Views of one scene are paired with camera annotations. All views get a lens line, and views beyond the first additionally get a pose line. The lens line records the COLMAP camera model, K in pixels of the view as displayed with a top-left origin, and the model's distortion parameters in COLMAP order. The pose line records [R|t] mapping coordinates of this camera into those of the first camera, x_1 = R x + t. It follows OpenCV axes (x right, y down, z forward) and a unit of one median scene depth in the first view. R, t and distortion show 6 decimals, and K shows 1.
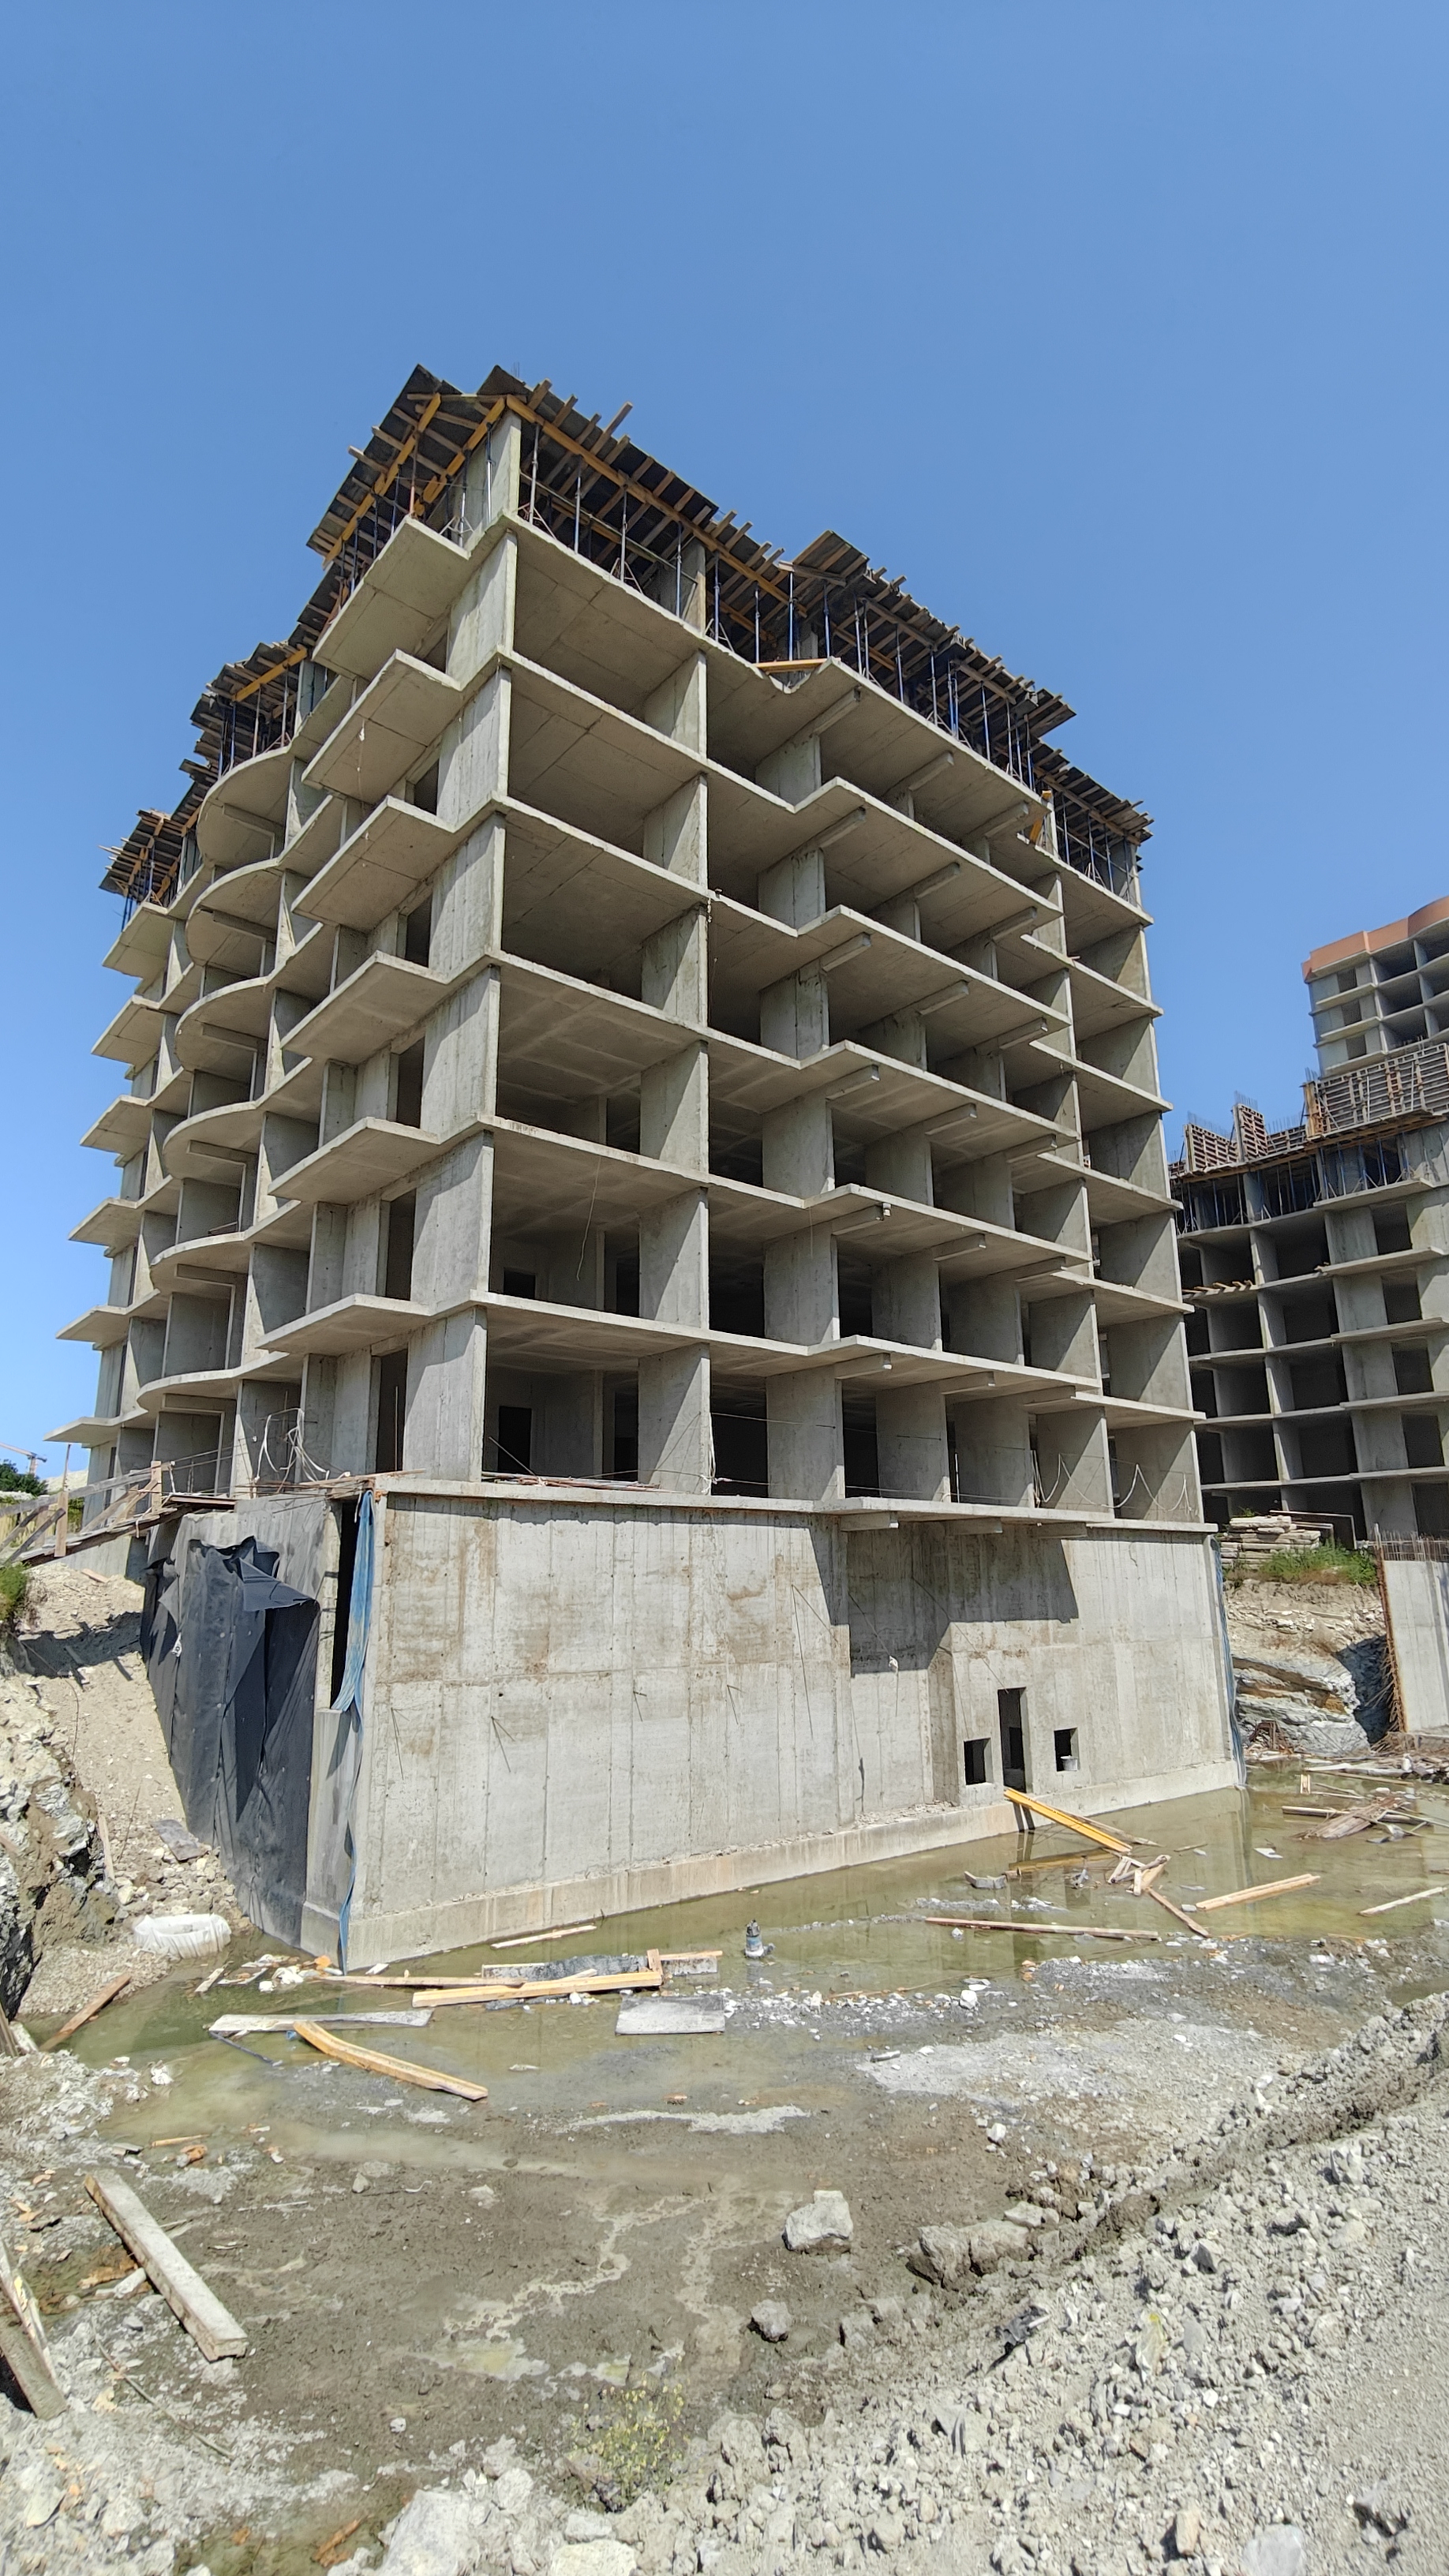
lens RADIAL K [[1226.3, 0, 741.0], [0, 1226.3, 1291.7], [0, 0, 1]] dist [0.000521, 0.000201]
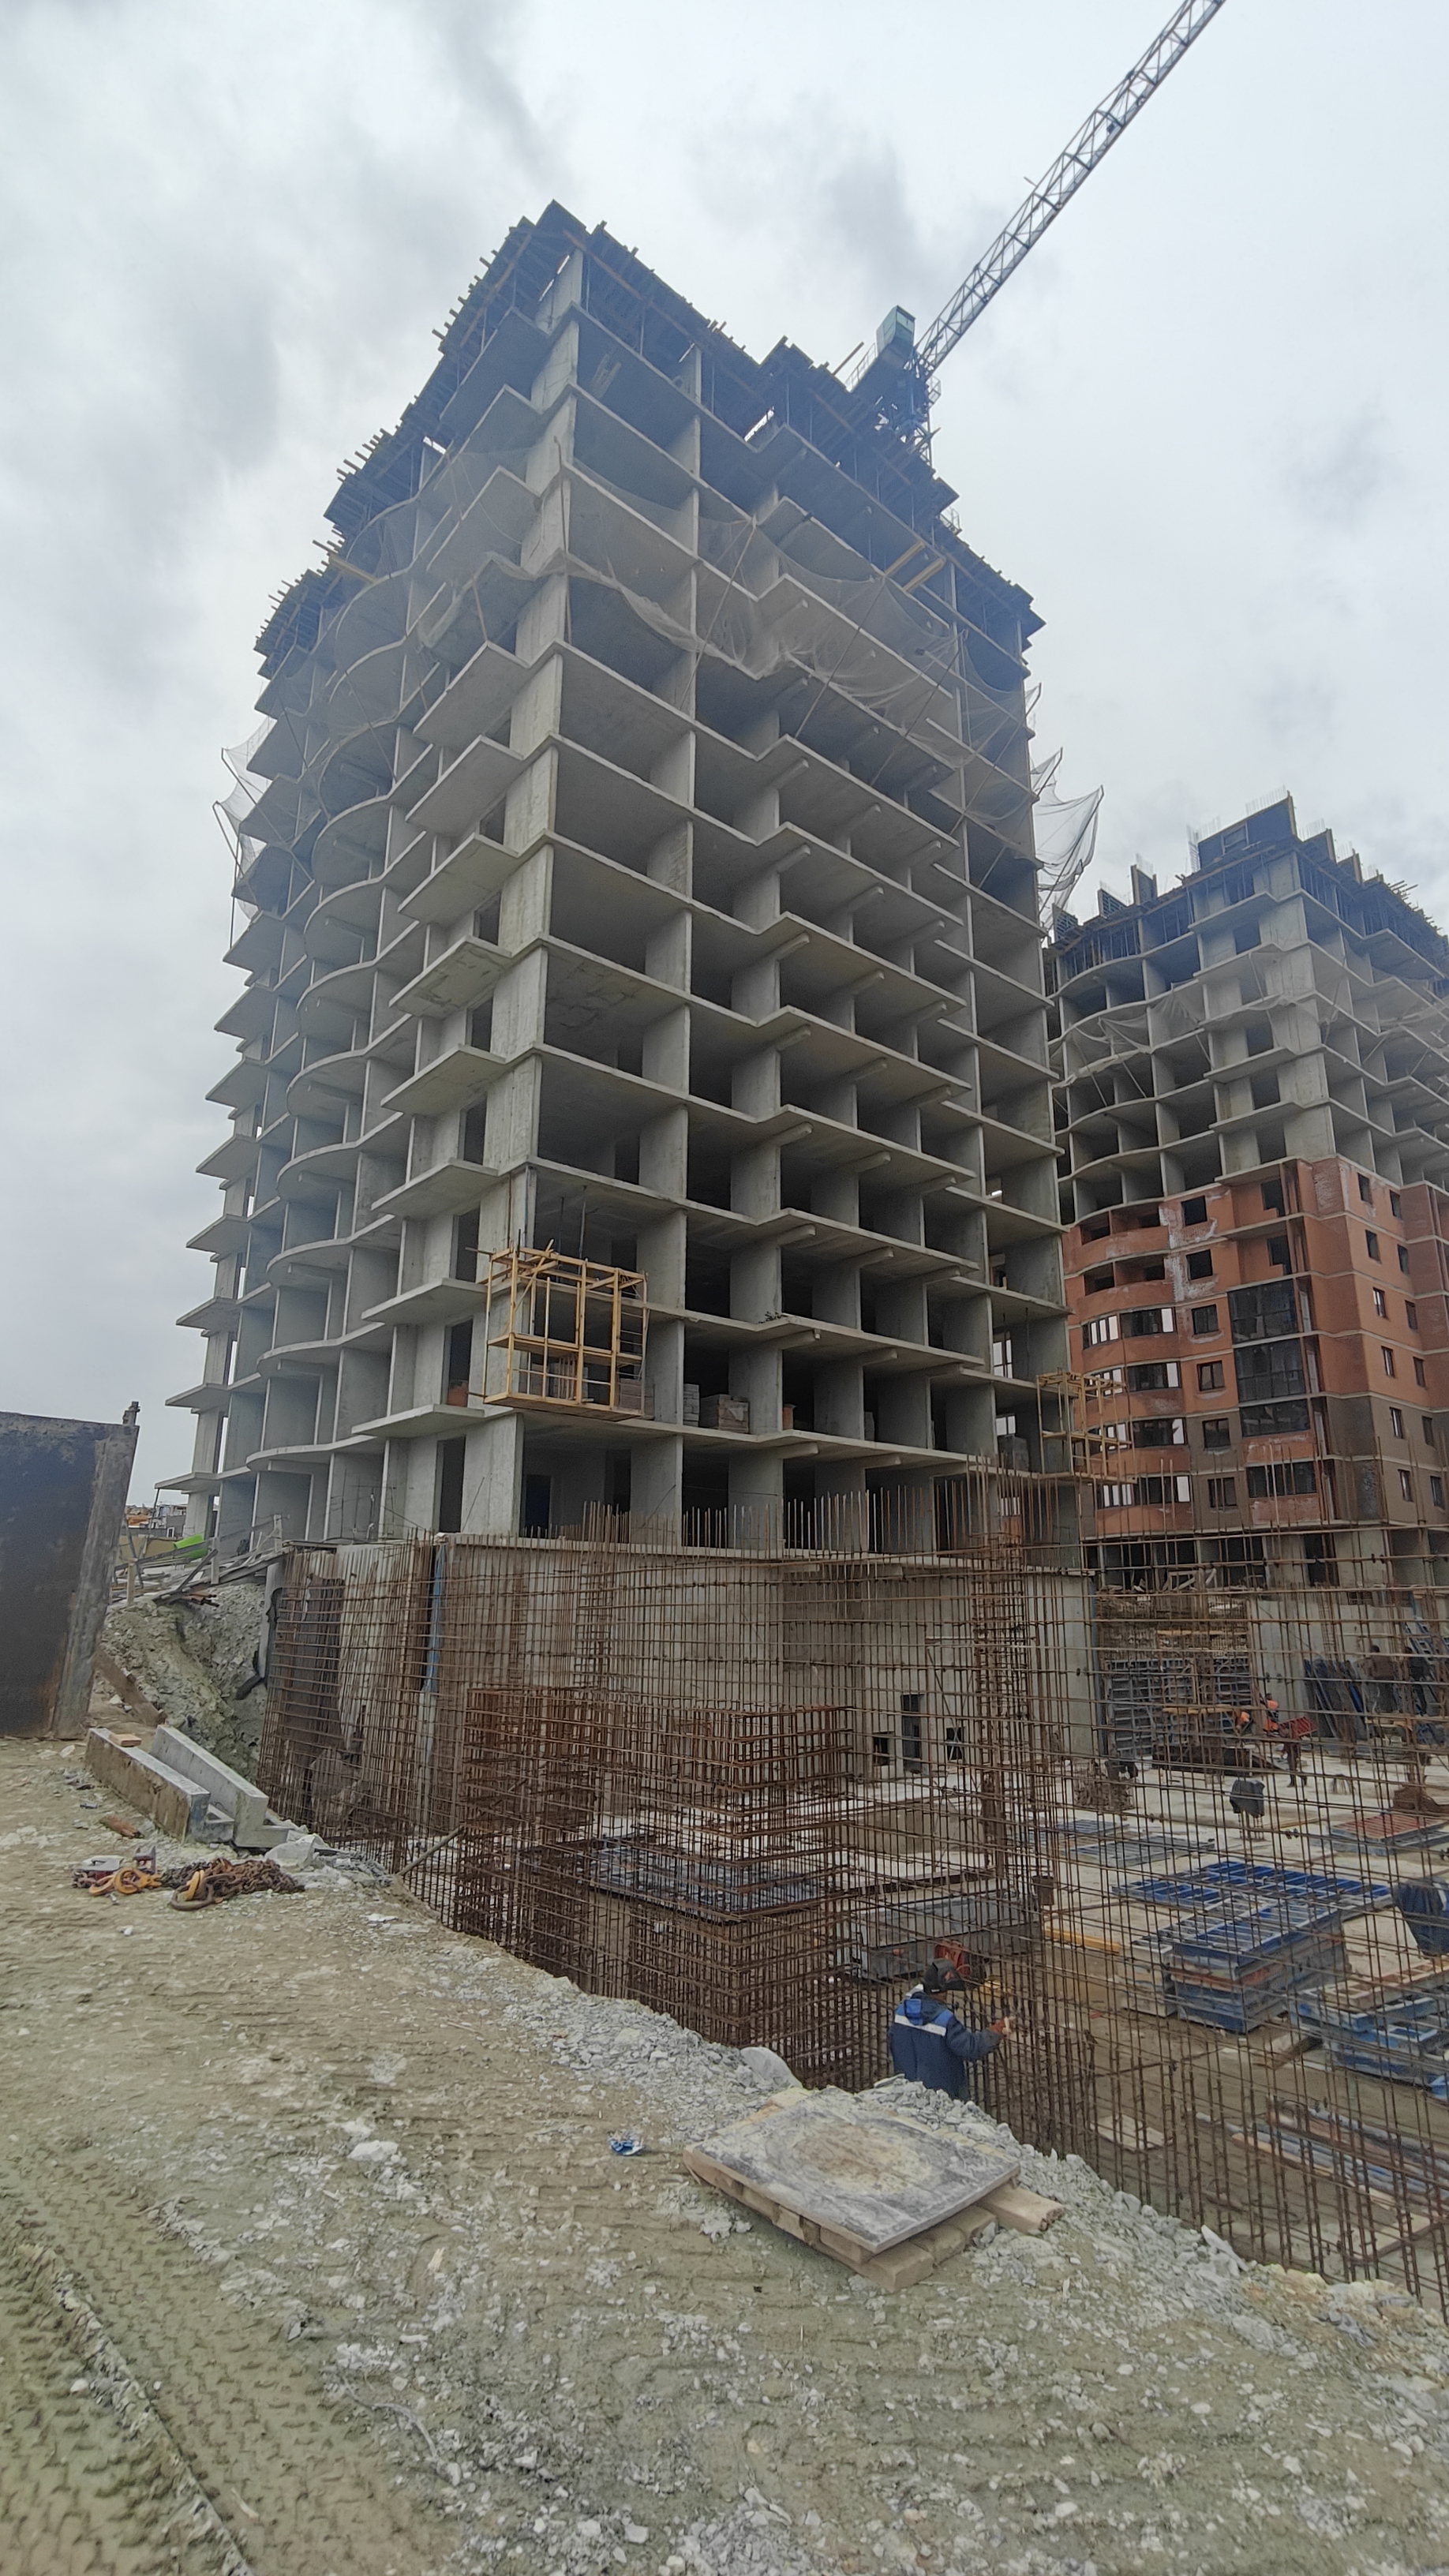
lens RADIAL K [[1215.8, 0, 728.7], [0, 1215.8, 1288.7], [0, 0, 1]] dist [0.002249, -0.000007]
pose [[0.999838, 0.013904, -0.011454, 0.040647], [-0.014171, 0.999621, -0.023581, -0.094271], [0.011122, 0.023739, 0.999656, -0.382326]]
